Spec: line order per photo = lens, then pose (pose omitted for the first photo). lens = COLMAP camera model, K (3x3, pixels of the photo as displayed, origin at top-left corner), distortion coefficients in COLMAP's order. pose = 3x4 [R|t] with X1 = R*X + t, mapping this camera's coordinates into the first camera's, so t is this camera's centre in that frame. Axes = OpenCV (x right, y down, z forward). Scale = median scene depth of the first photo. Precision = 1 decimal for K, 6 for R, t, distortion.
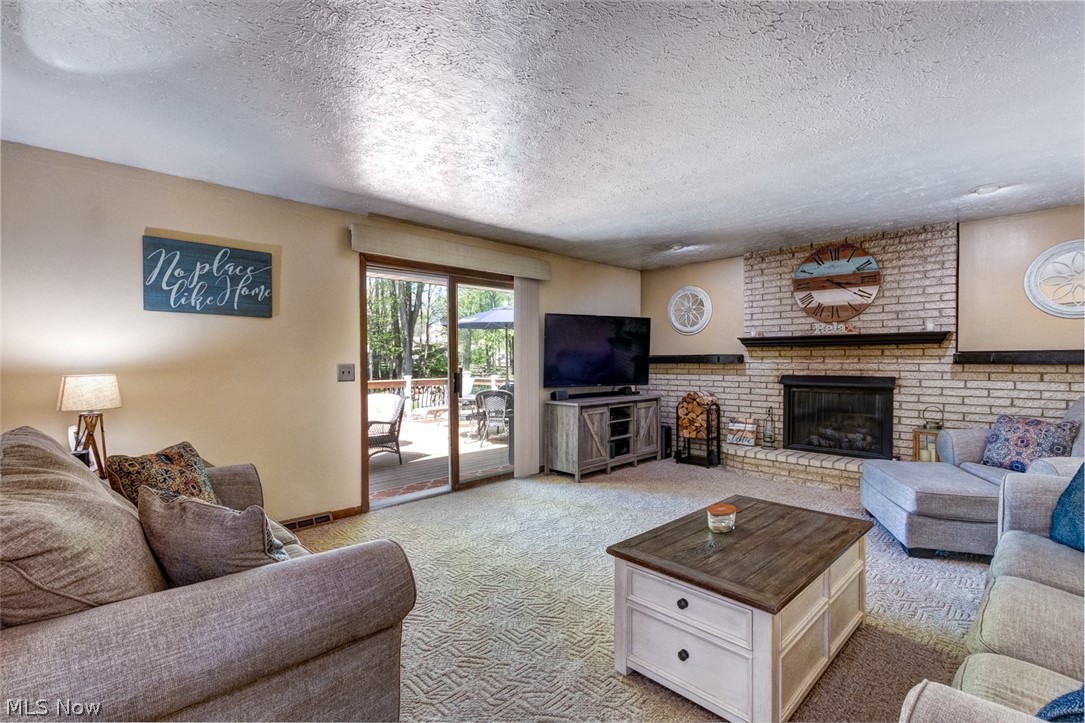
lens RADIAL K [[496.1, 0, 539.4], [0, 496.1, 364.7], [0, 0, 1]] dist [-0.013698, -0.000405]
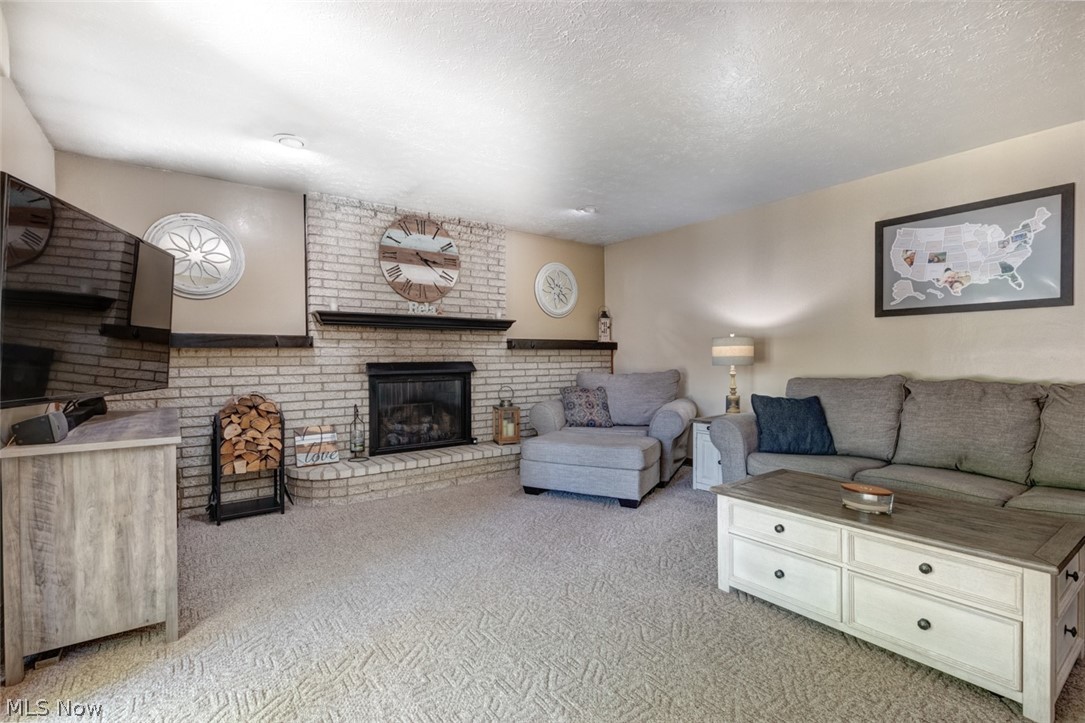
lens RADIAL K [[496.1, 0, 535.2], [0, 496.1, 362.4], [0, 0, 1]] dist [-0.013698, -0.000405]
pose [[0.133887, -0.004976, 0.990984, -0.272219], [0.018800, 0.999820, 0.002480, 0.024909], [-0.990818, 0.018298, 0.133957, 0.679336]]
